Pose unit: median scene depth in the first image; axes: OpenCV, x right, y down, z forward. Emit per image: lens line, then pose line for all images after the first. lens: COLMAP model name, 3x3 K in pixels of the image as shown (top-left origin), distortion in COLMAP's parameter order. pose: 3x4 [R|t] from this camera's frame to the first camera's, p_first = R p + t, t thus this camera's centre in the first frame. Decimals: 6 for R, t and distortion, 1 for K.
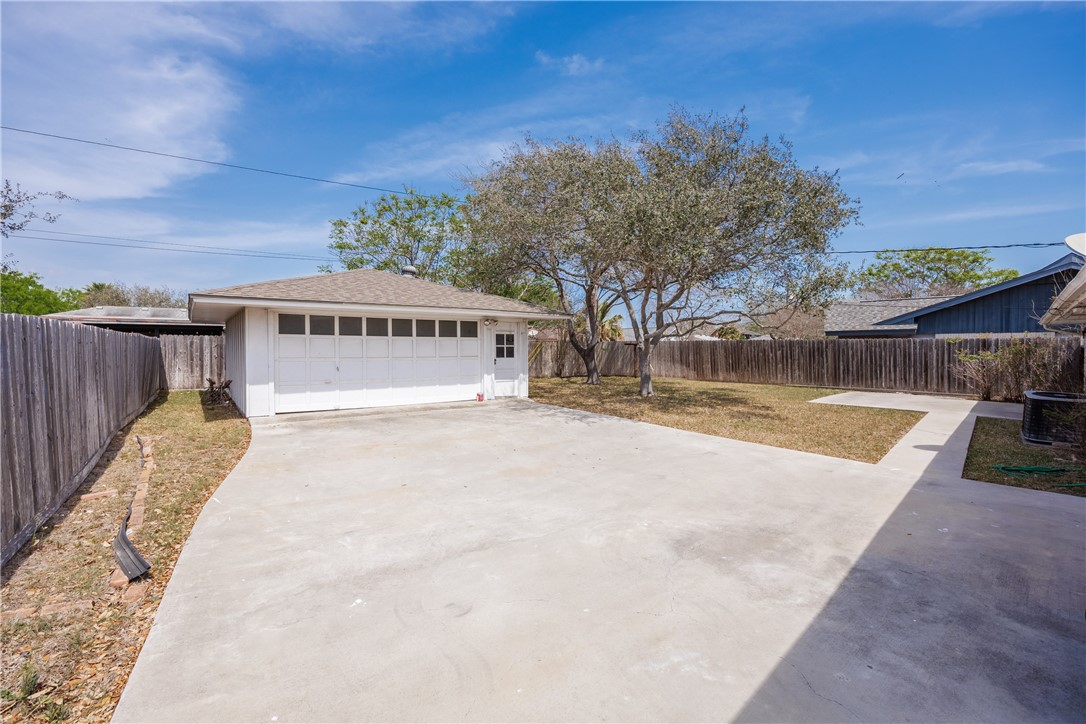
lens RADIAL K [[487.9, 0, 543.0], [0, 487.9, 362.0], [0, 0, 1]] dist [-0.014504, 0.000330]
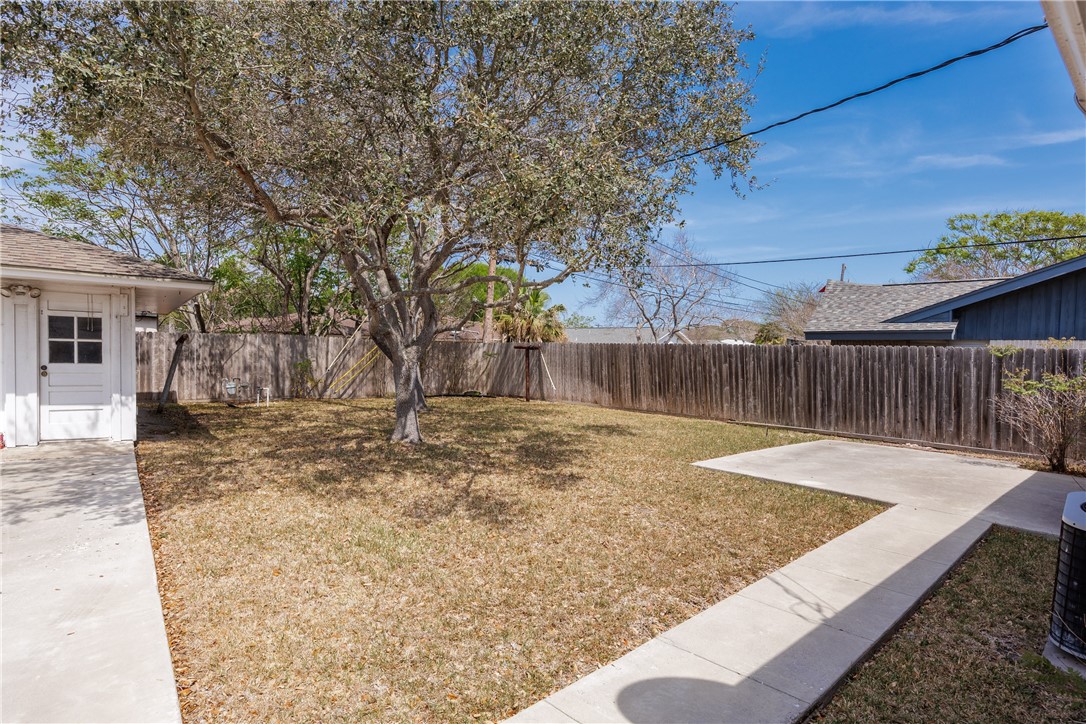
lens RADIAL K [[625.4, 0, 543.0], [0, 625.4, 362.0], [0, 0, 1]] dist [0.002702, 0.001629]
pose [[0.999501, 0.024594, -0.019816, 0.314449], [-0.024858, 0.999604, -0.013213, -0.010163], [0.019484, 0.013699, 0.999716, 0.267208]]
